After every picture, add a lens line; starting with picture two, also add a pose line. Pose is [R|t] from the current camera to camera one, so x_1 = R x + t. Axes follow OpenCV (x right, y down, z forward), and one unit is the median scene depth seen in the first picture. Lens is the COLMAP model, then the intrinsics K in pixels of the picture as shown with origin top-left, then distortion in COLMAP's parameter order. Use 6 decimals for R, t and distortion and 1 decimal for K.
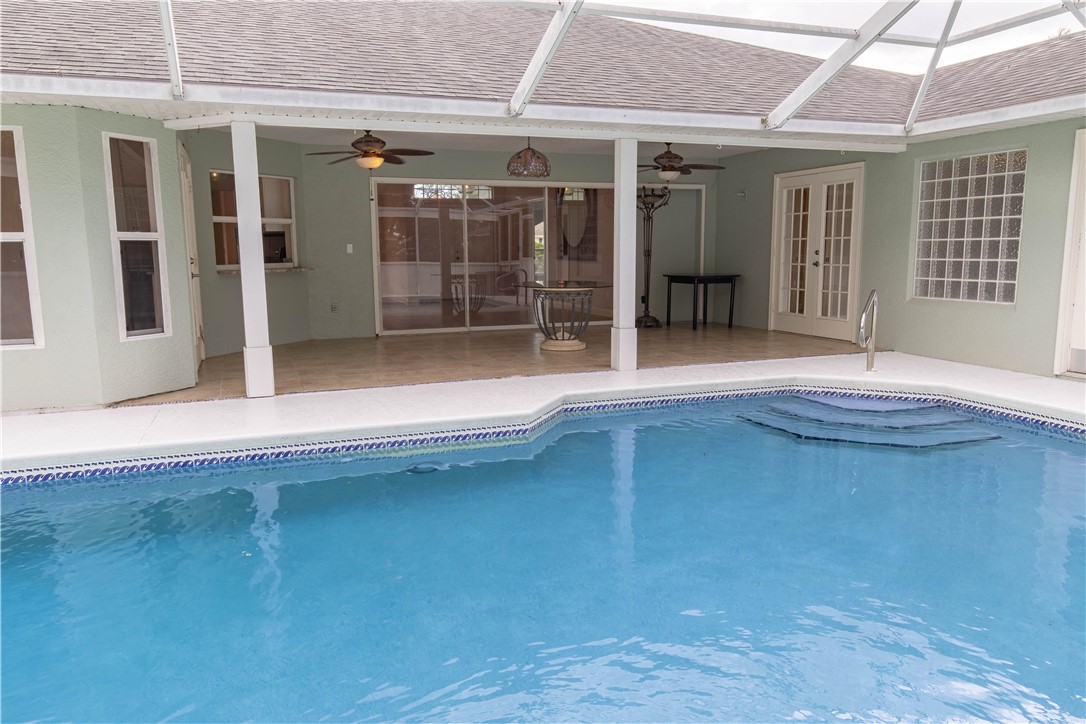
lens RADIAL K [[793.3, 0, 547.9], [0, 793.3, 367.1], [0, 0, 1]] dist [-0.001715, -0.002095]
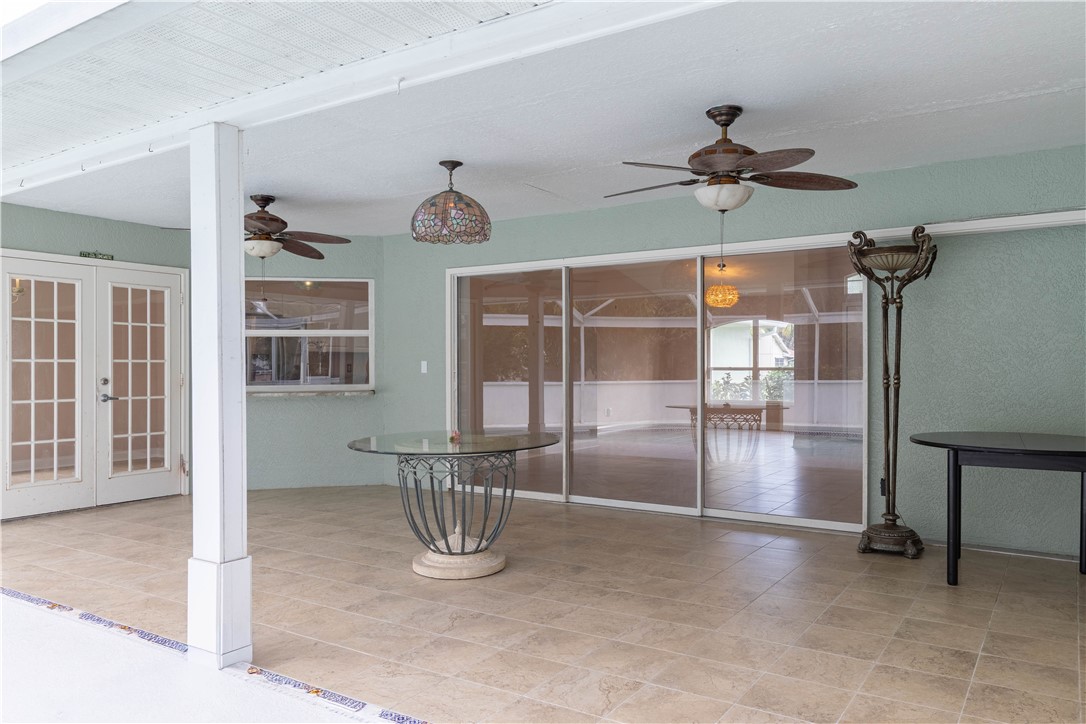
lens RADIAL K [[793.3, 0, 547.9], [0, 793.3, 367.1], [0, 0, 1]] dist [-0.001715, -0.002095]
pose [[0.587777, 0.007271, -0.808990, 0.442773], [-0.119664, 0.989742, -0.078048, -0.115796], [0.800124, 0.142682, 0.582617, 0.726461]]
